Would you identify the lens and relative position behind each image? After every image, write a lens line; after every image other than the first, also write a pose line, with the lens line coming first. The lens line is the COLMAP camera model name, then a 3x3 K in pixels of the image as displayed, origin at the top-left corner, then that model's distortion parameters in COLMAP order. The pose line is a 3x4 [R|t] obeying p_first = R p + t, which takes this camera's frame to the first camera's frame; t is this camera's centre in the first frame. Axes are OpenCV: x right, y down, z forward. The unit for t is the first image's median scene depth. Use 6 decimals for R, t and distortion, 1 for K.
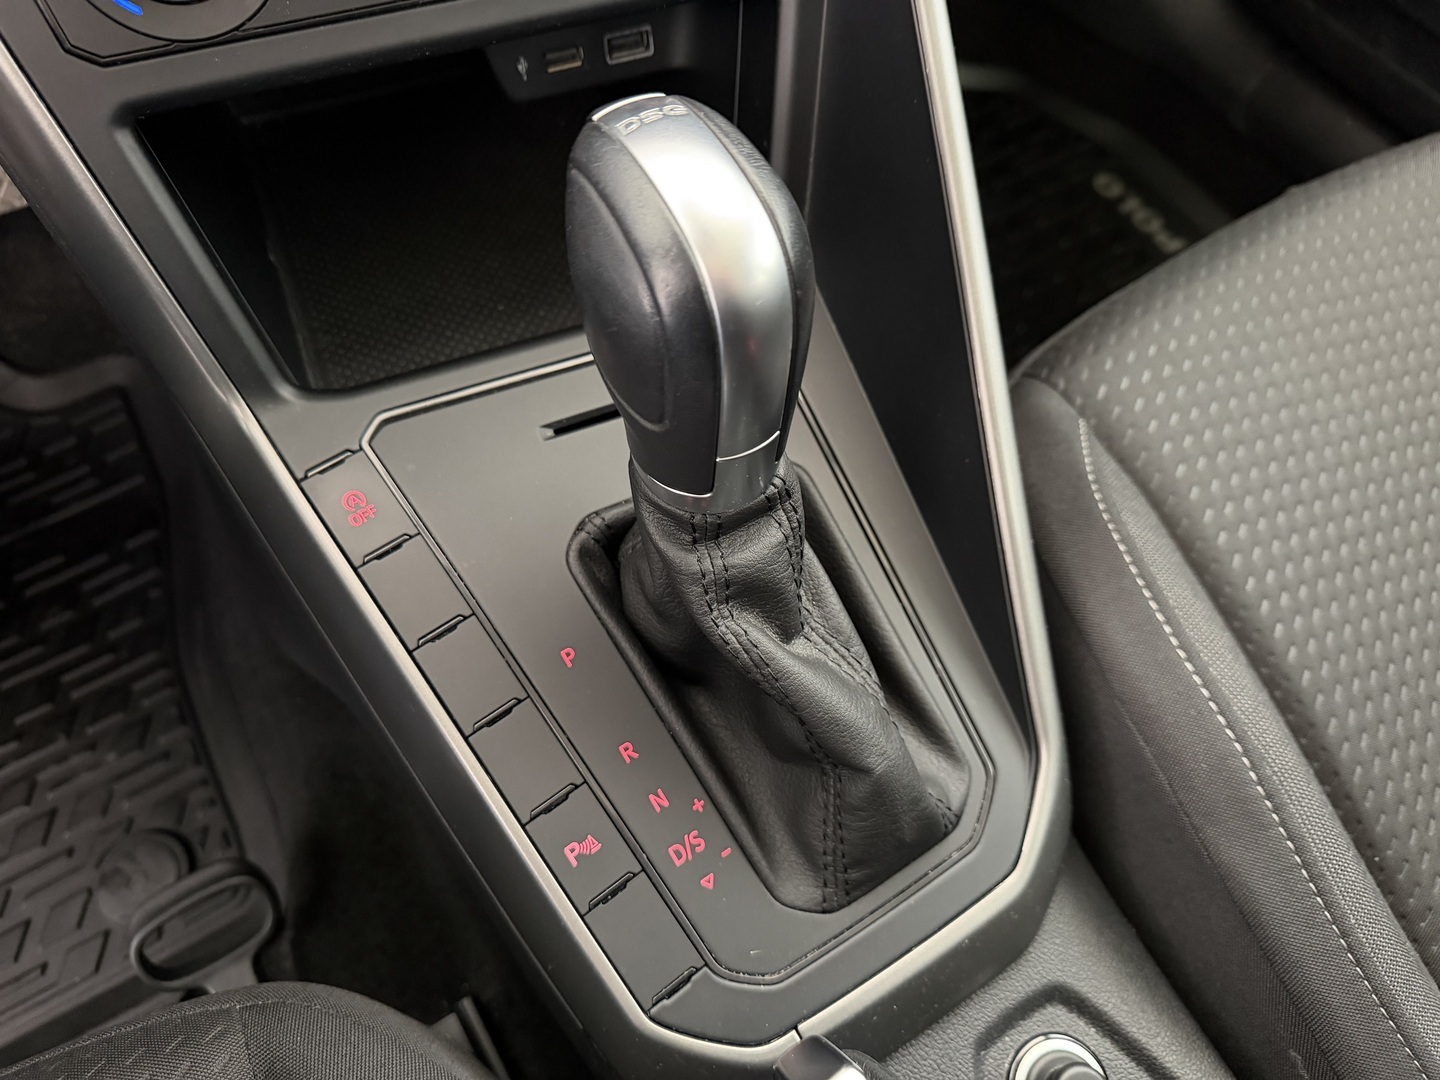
lens RADIAL K [[1072.7, 0, 726.3], [0, 1072.7, 538.6], [0, 0, 1]] dist [0.004254, -0.034185]
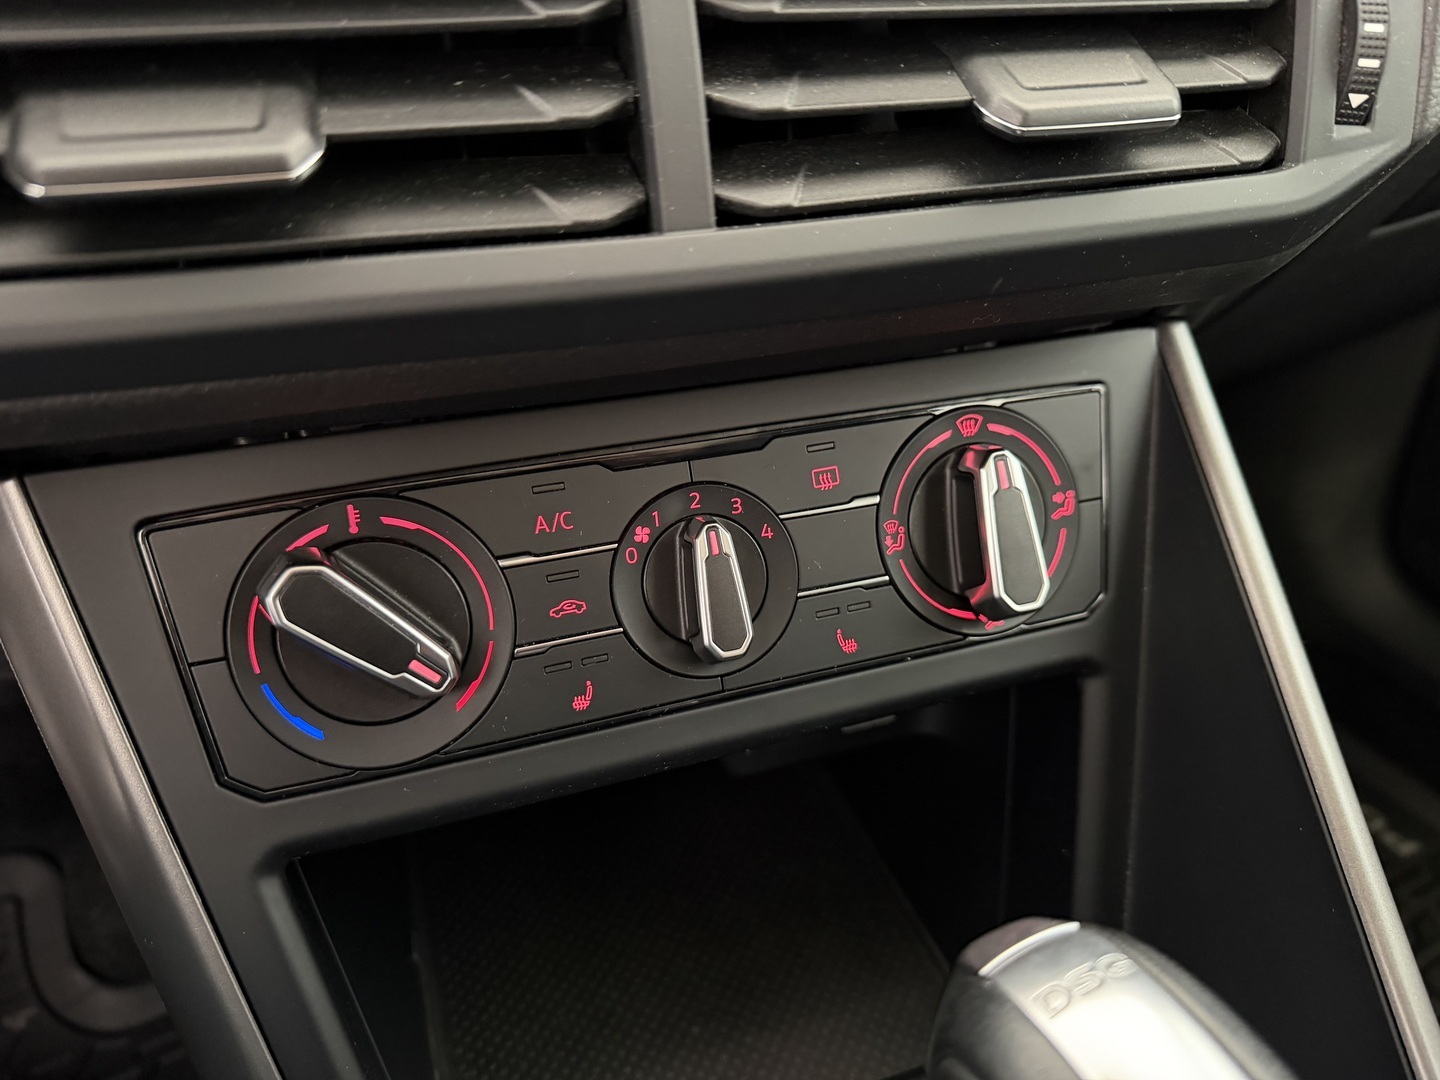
lens RADIAL K [[1072.7, 0, 726.3], [0, 1072.7, 538.6], [0, 0, 1]] dist [0.004254, -0.034185]
pose [[0.996324, -0.009621, -0.085122, -0.123112], [-0.030565, 0.888344, -0.458161, -0.181687], [0.080025, 0.459078, 0.884784, 0.168664]]
